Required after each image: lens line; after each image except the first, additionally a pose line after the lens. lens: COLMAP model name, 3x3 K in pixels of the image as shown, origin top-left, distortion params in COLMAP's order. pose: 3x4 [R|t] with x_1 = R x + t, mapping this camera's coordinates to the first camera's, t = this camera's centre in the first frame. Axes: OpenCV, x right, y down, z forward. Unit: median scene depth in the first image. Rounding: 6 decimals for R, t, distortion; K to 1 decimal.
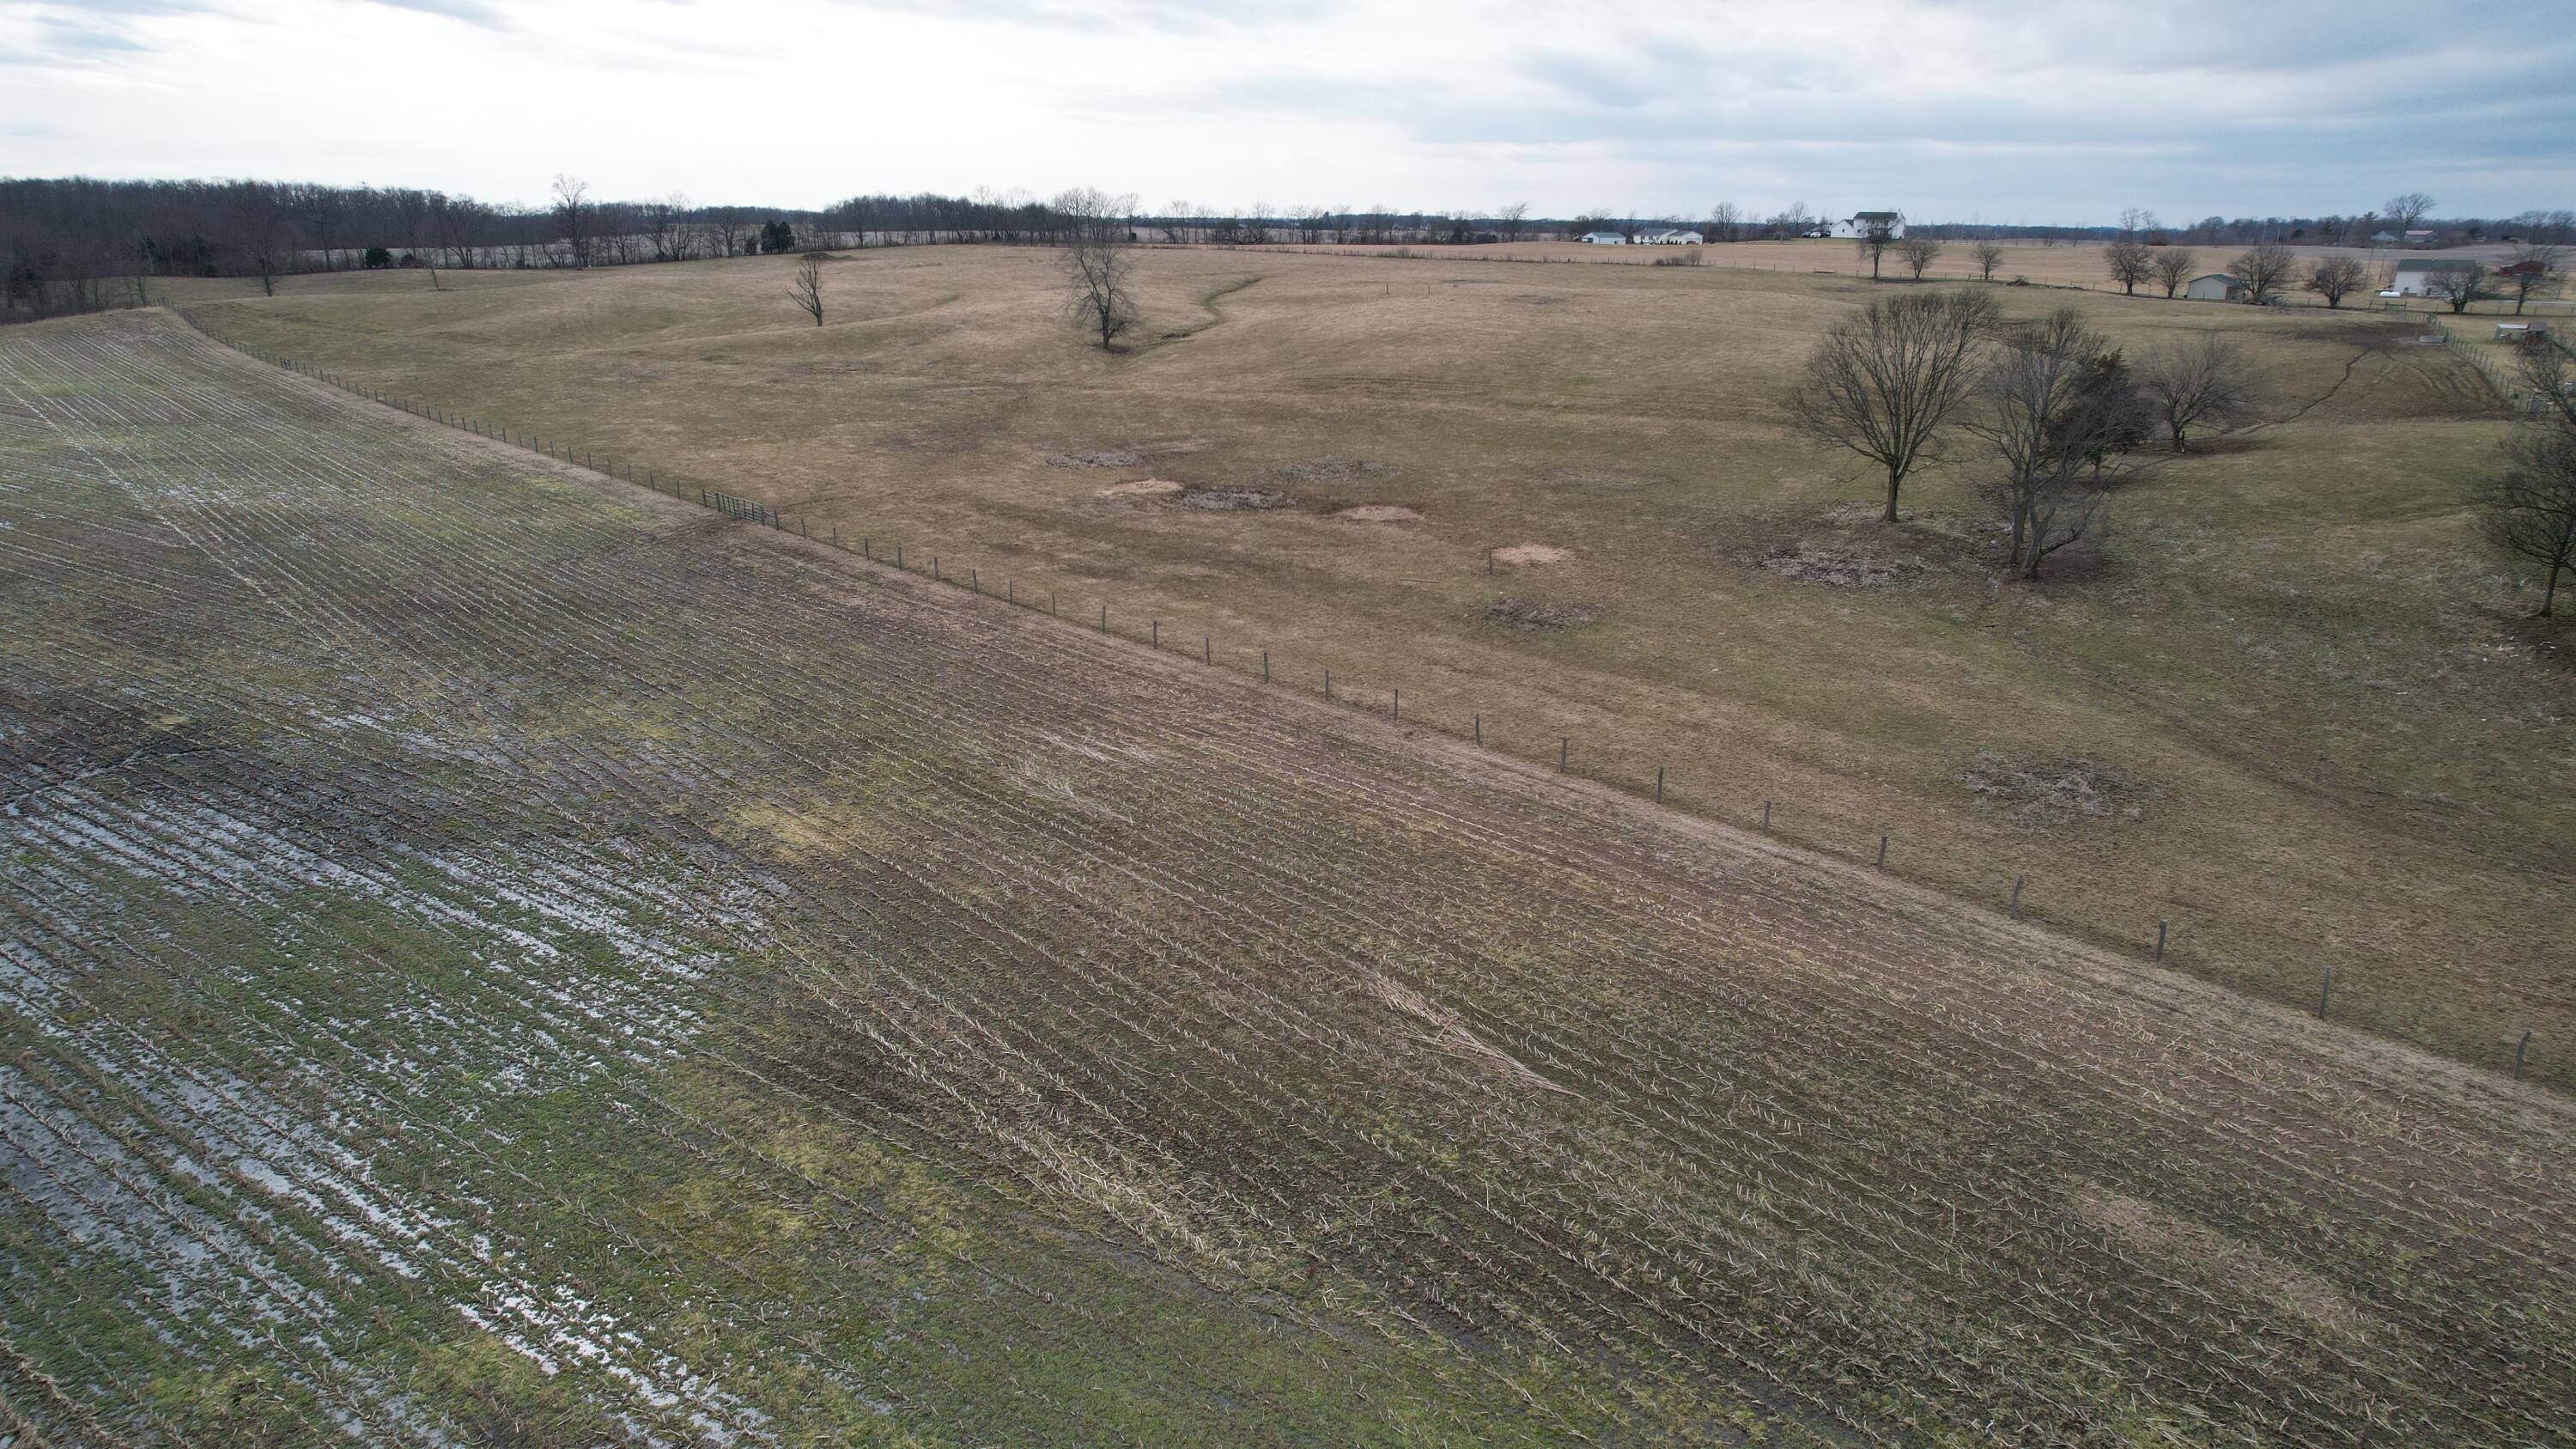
lens RADIAL K [[1669.9, 0, 1288.0], [0, 1669.9, 724.5], [0, 0, 1]] dist [-0.081120, 0.083643]
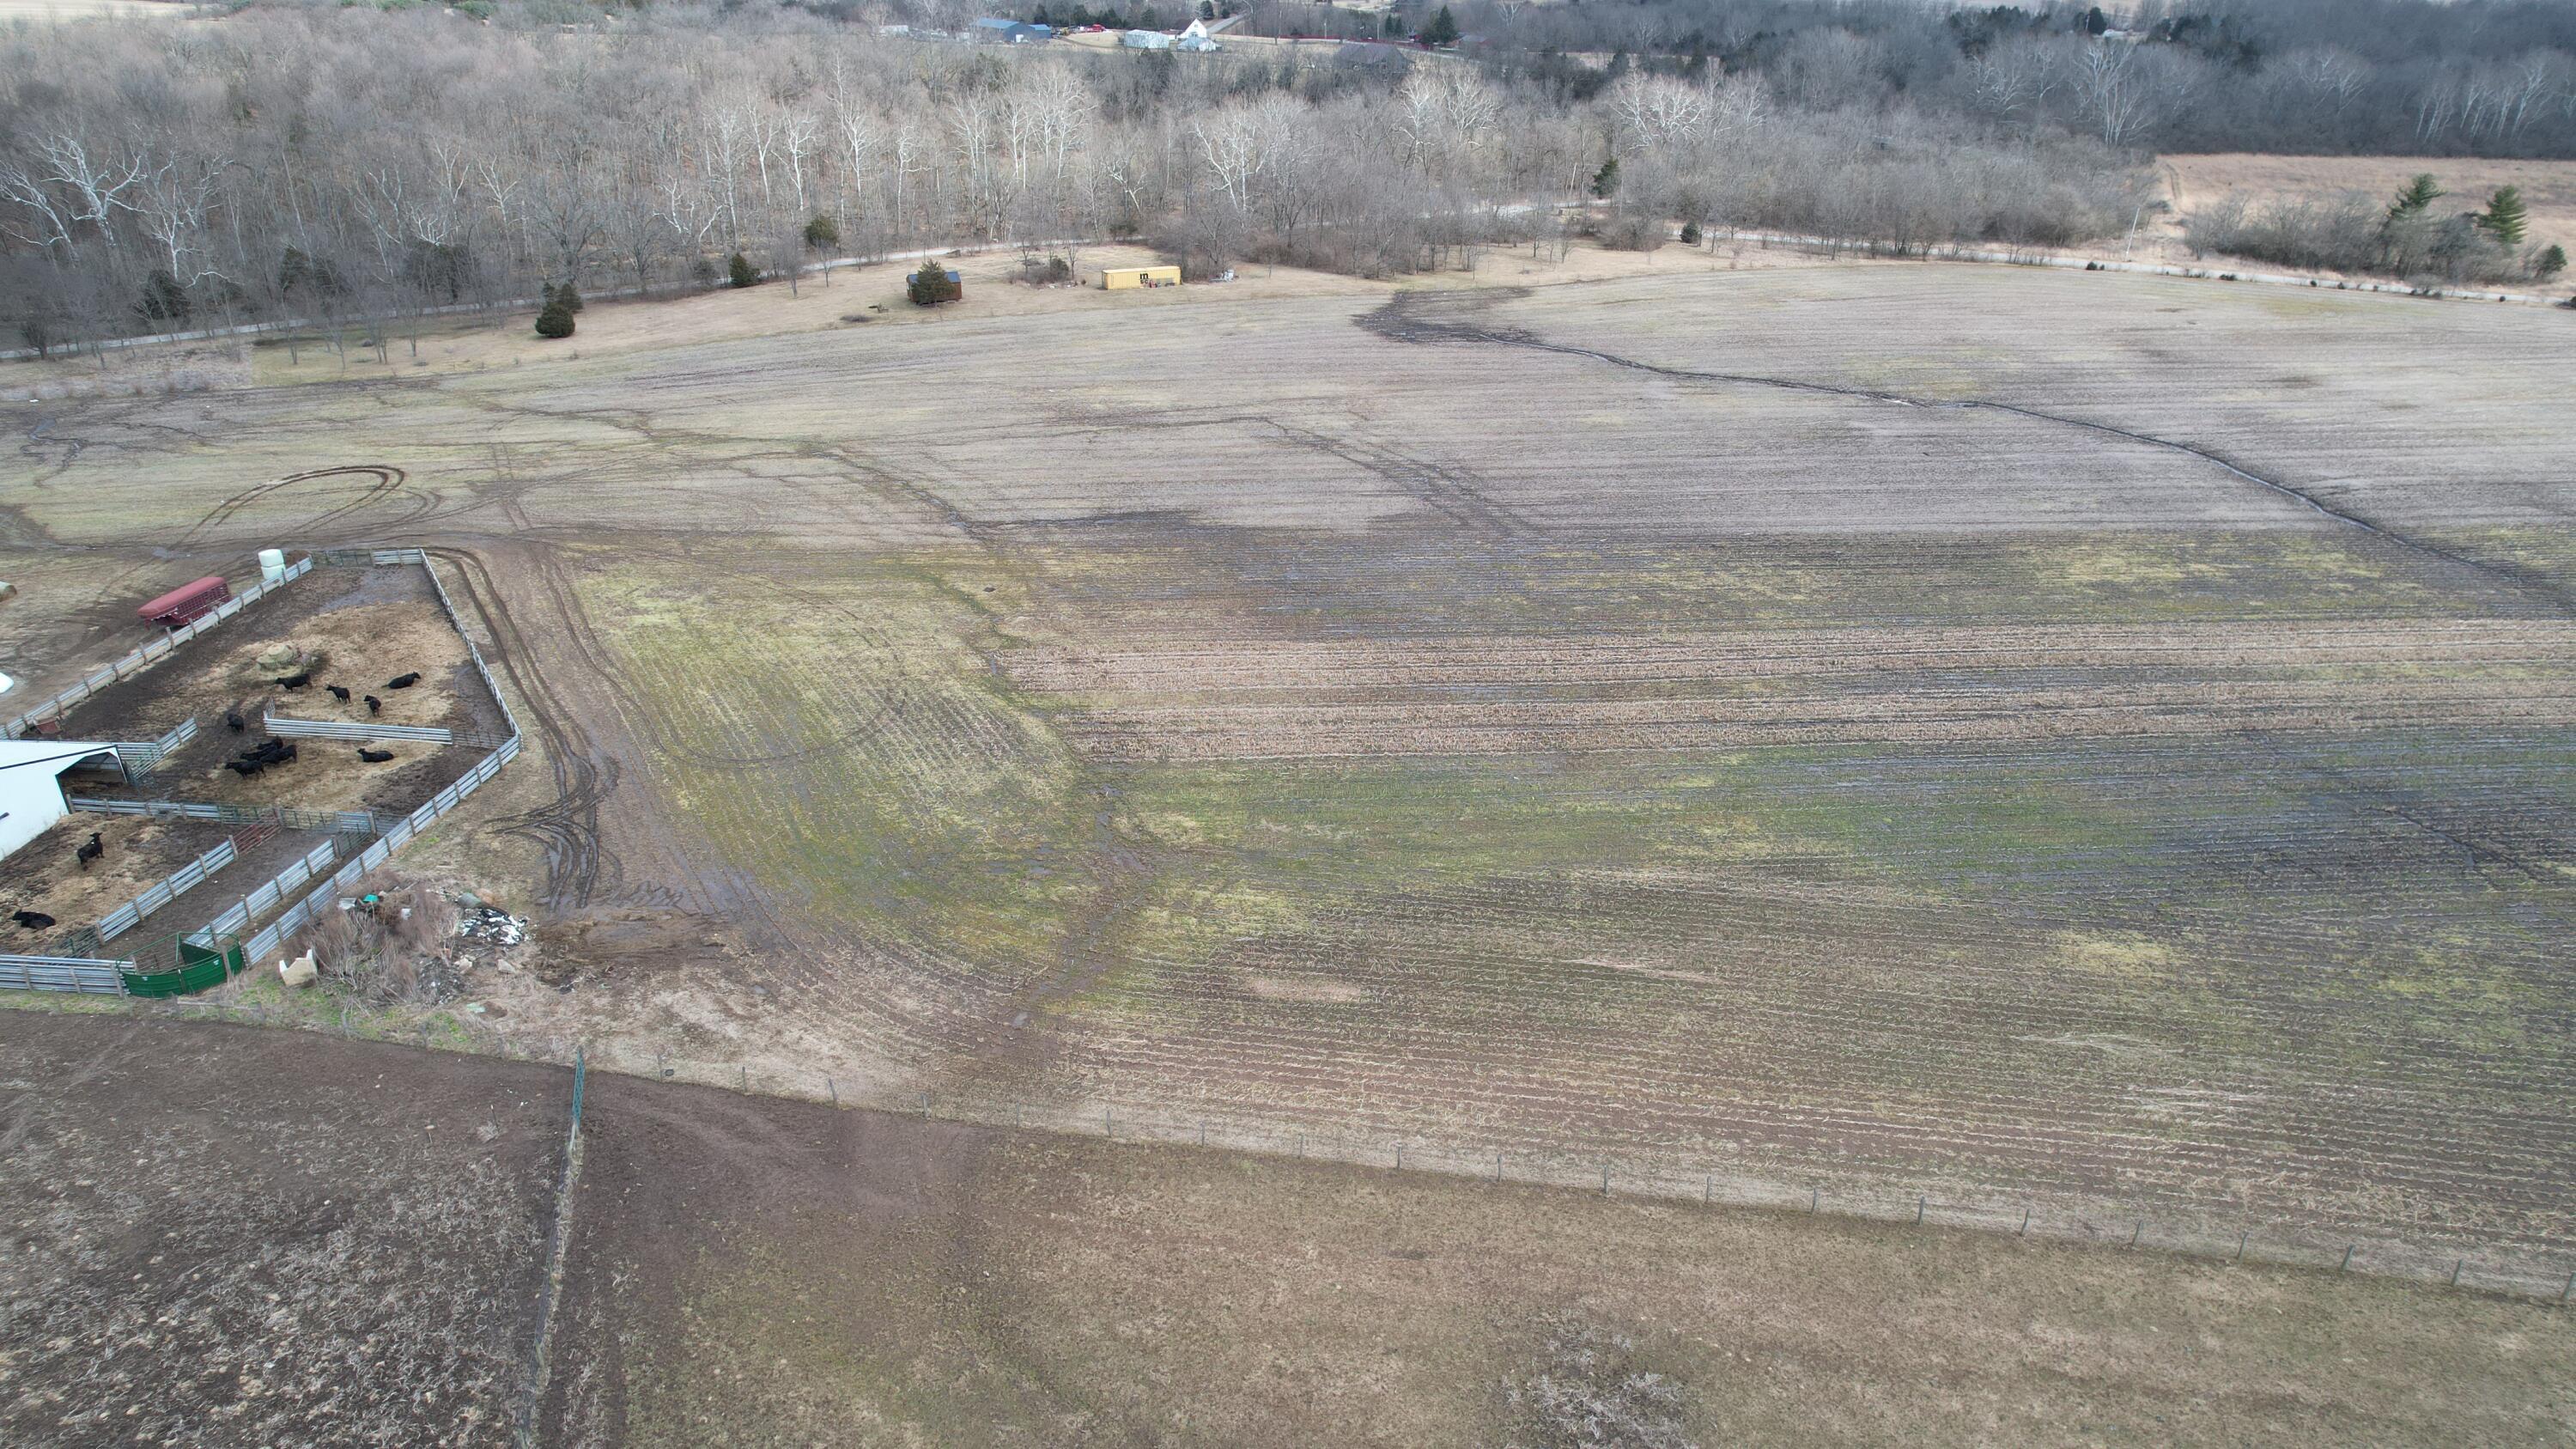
lens RADIAL K [[1669.9, 0, 1288.0], [0, 1669.9, 724.5], [0, 0, 1]] dist [-0.081120, 0.083643]
pose [[-0.783530, 0.253059, -0.567488, 1.033642], [-0.201522, 0.760443, 0.617345, -0.817595], [0.587767, 0.598069, -0.544833, 1.150947]]
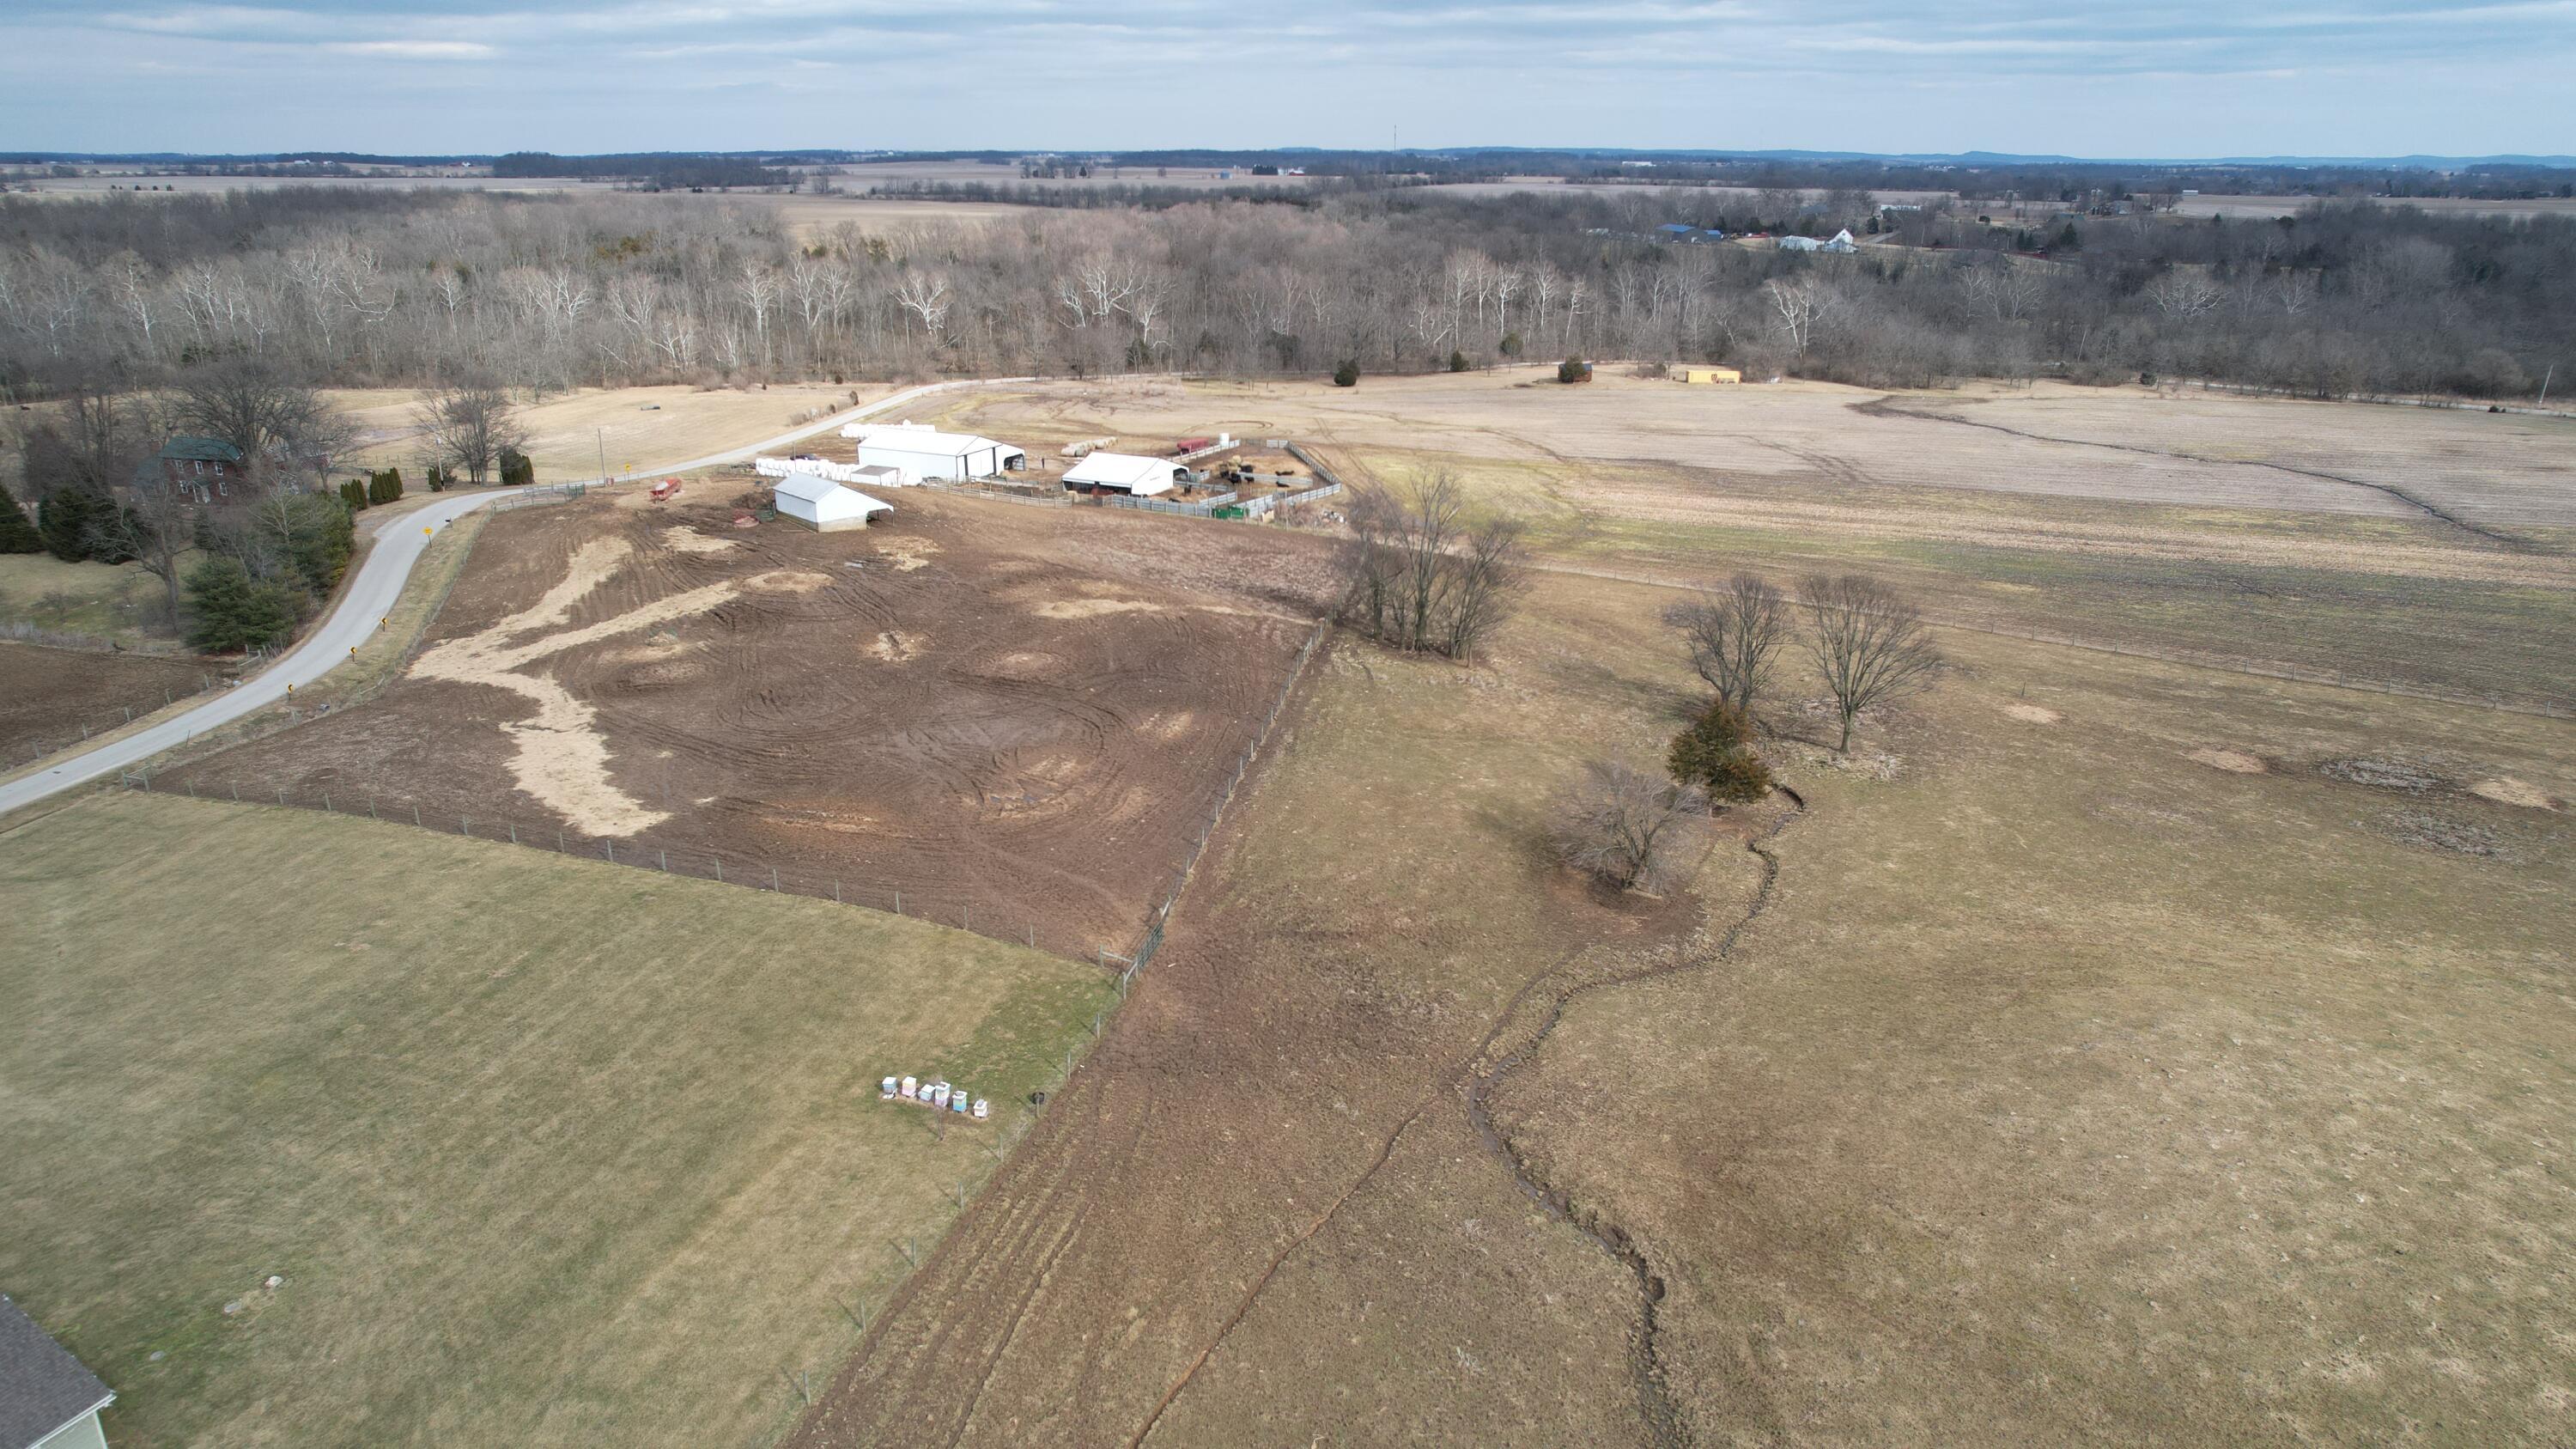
lens RADIAL K [[1669.9, 0, 1288.0], [0, 1669.9, 724.5], [0, 0, 1]] dist [-0.081120, 0.083643]
pose [[-0.965554, 0.071021, -0.250323, 1.871204], [-0.090595, 0.810080, 0.579278, -1.436412], [0.243923, 0.582002, -0.775742, 3.196362]]
